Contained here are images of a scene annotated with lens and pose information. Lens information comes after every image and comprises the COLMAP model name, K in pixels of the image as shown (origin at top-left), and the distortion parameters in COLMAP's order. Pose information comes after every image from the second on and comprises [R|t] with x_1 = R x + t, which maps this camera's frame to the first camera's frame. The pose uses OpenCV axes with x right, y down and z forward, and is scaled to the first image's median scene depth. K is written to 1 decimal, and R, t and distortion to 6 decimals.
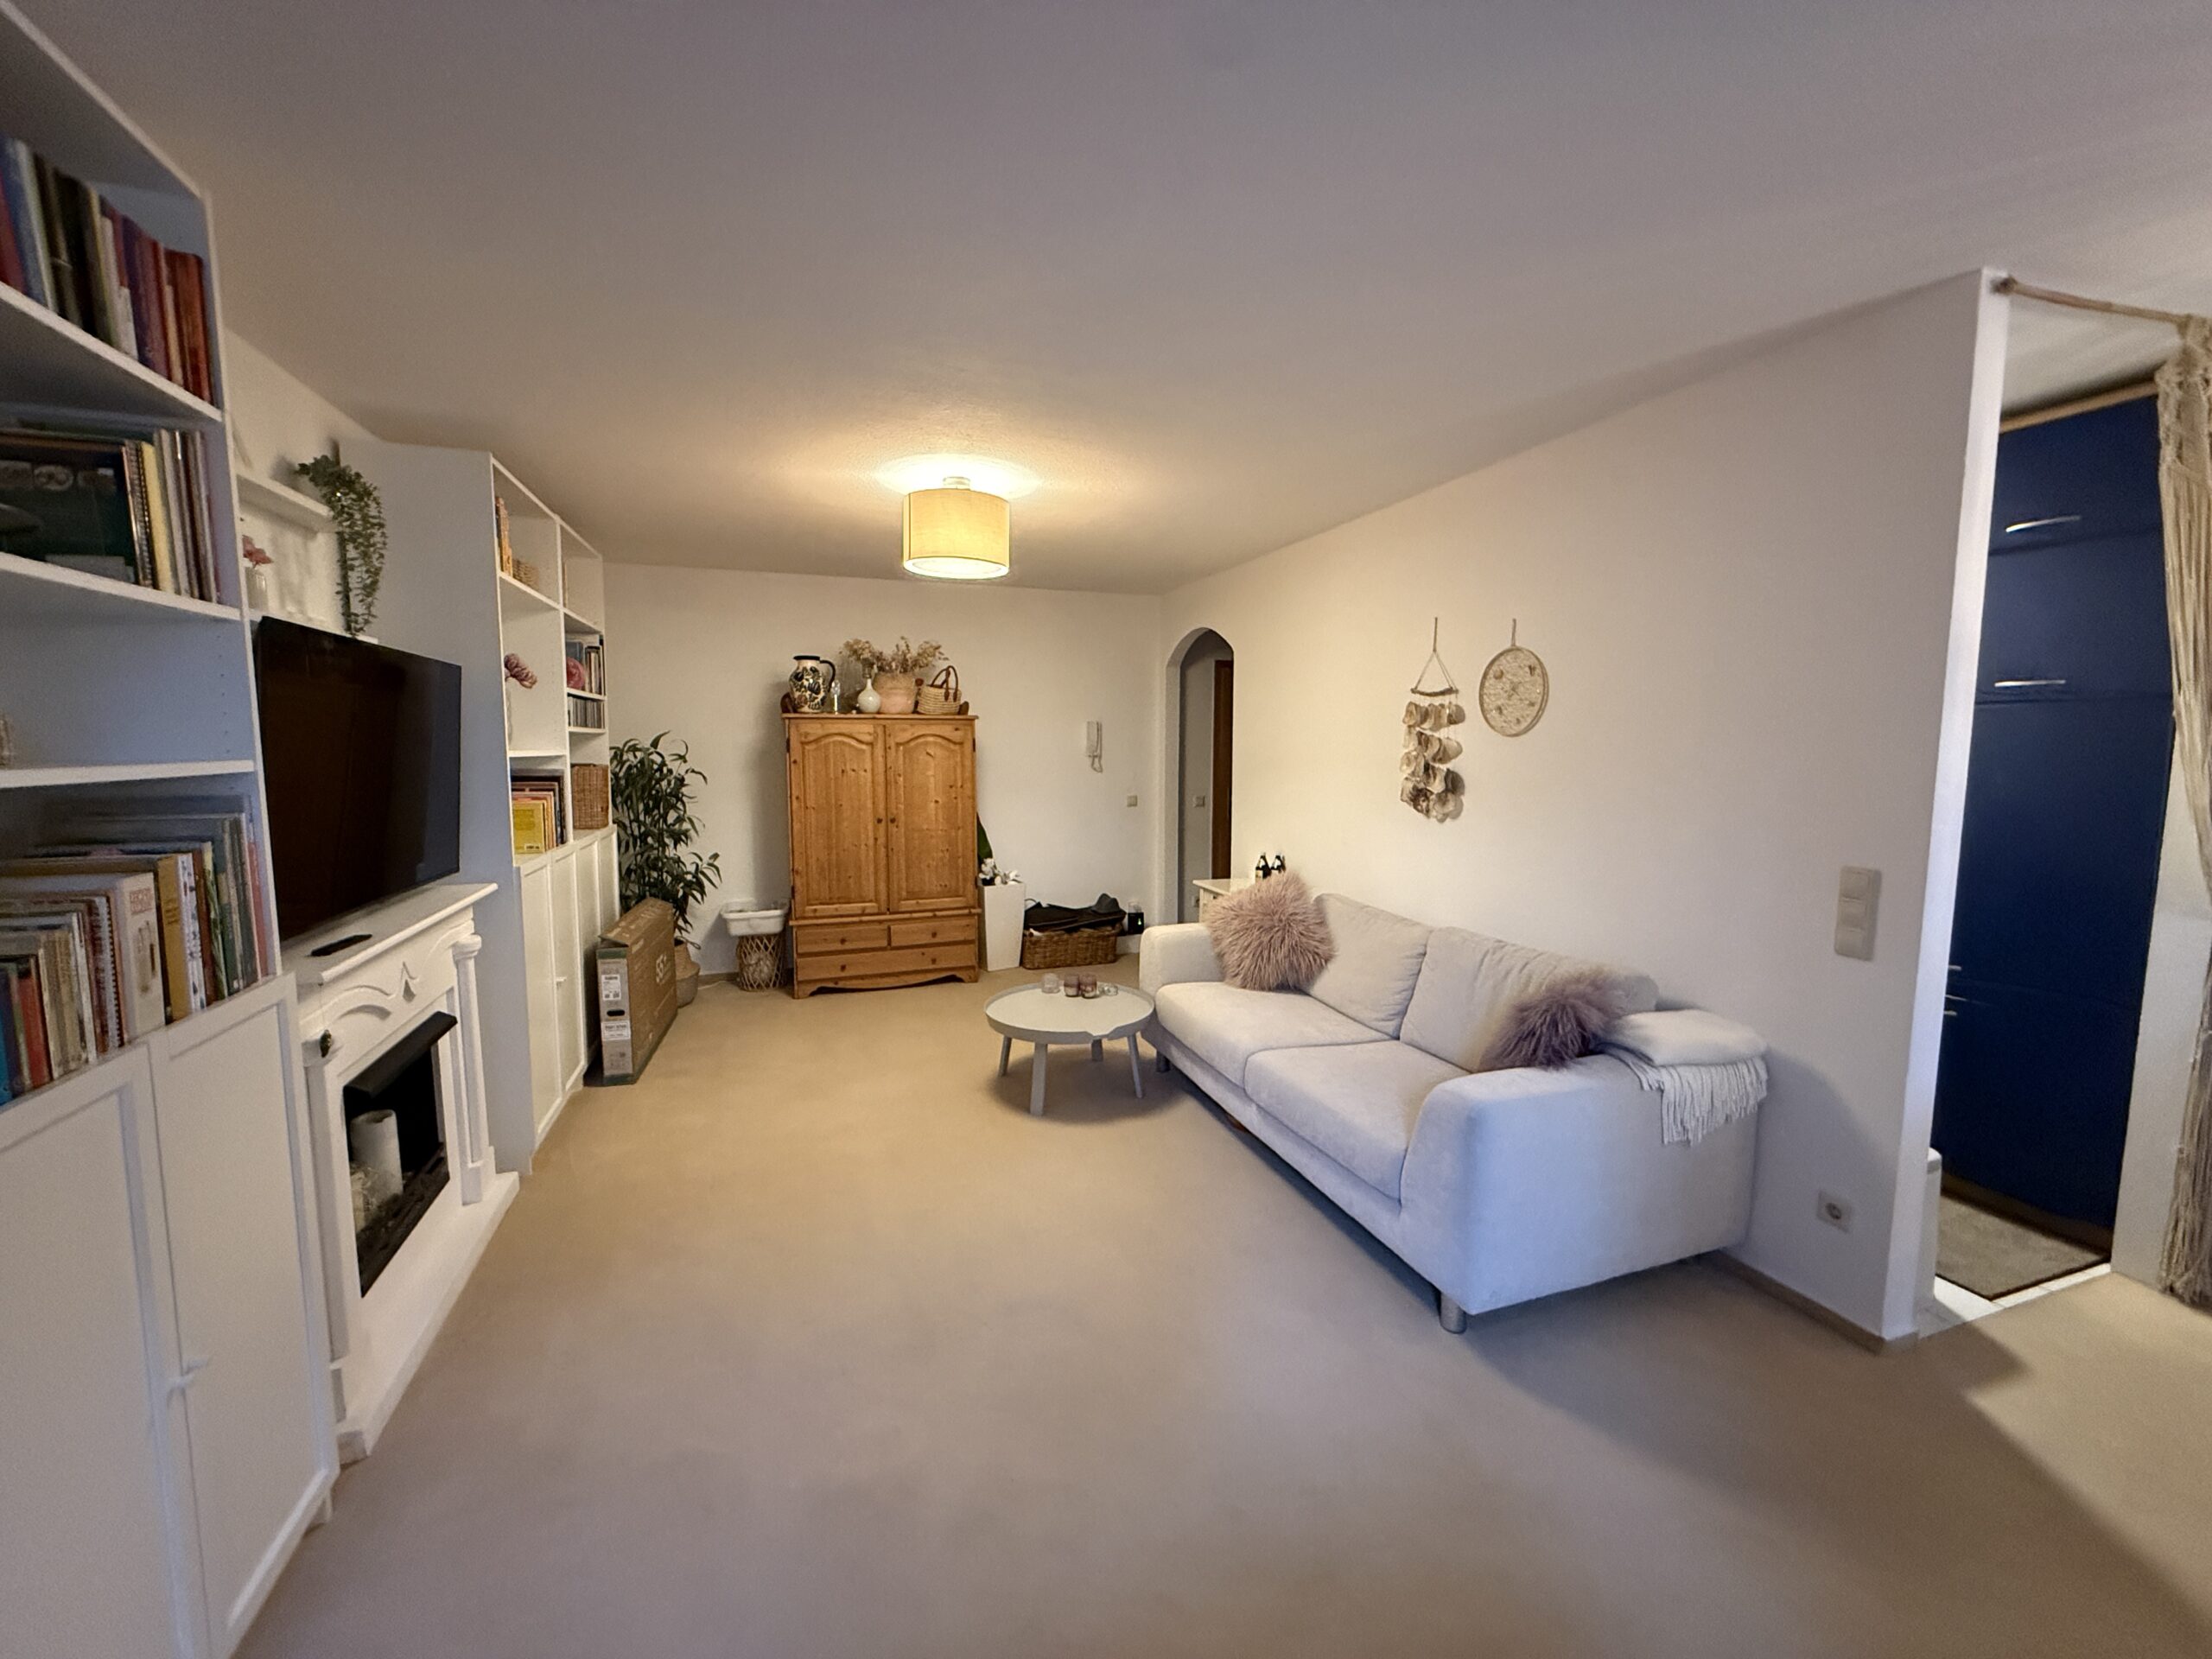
lens RADIAL K [[881.6, 0, 1106.0], [0, 881.6, 829.5], [0, 0, 1]] dist [-0.001481, -0.000366]
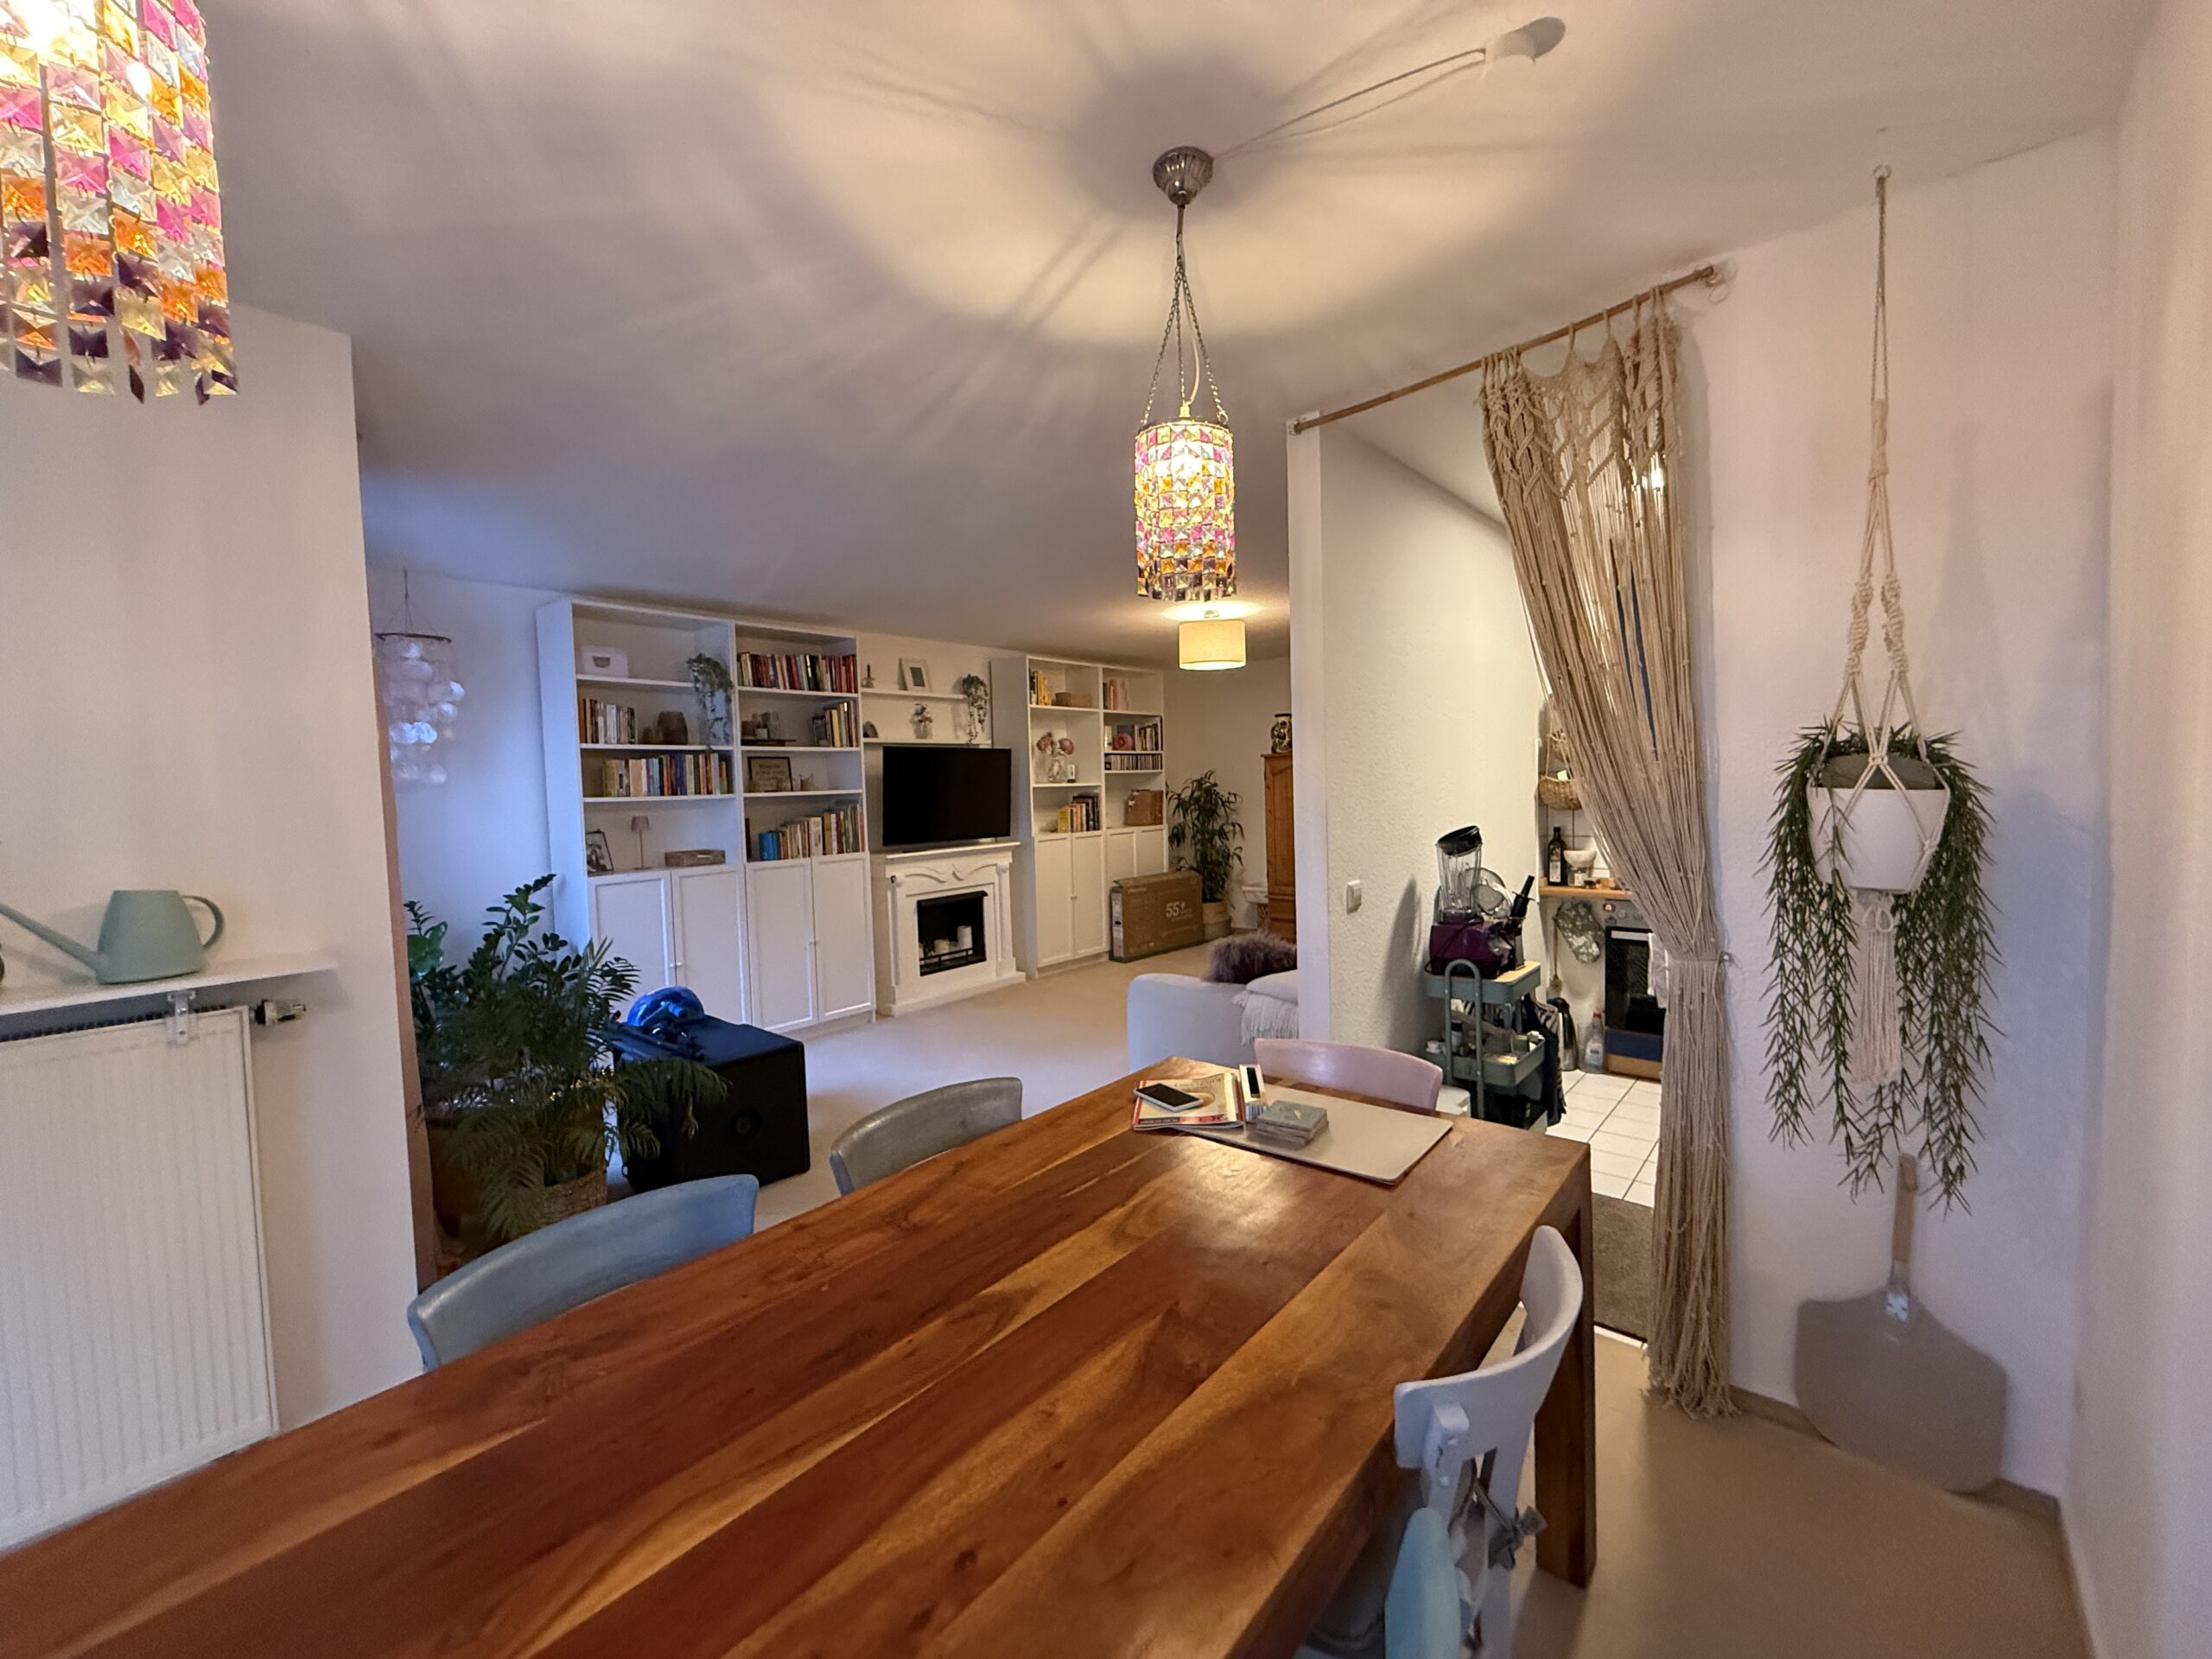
lens RADIAL K [[881.6, 0, 1106.0], [0, 881.6, 829.5], [0, 0, 1]] dist [-0.001481, -0.000366]
pose [[0.494593, 0.029879, -0.868611, 1.577566], [-0.057949, 0.998319, 0.001344, 0.013664], [0.867190, 0.049670, 0.495493, 0.059986]]
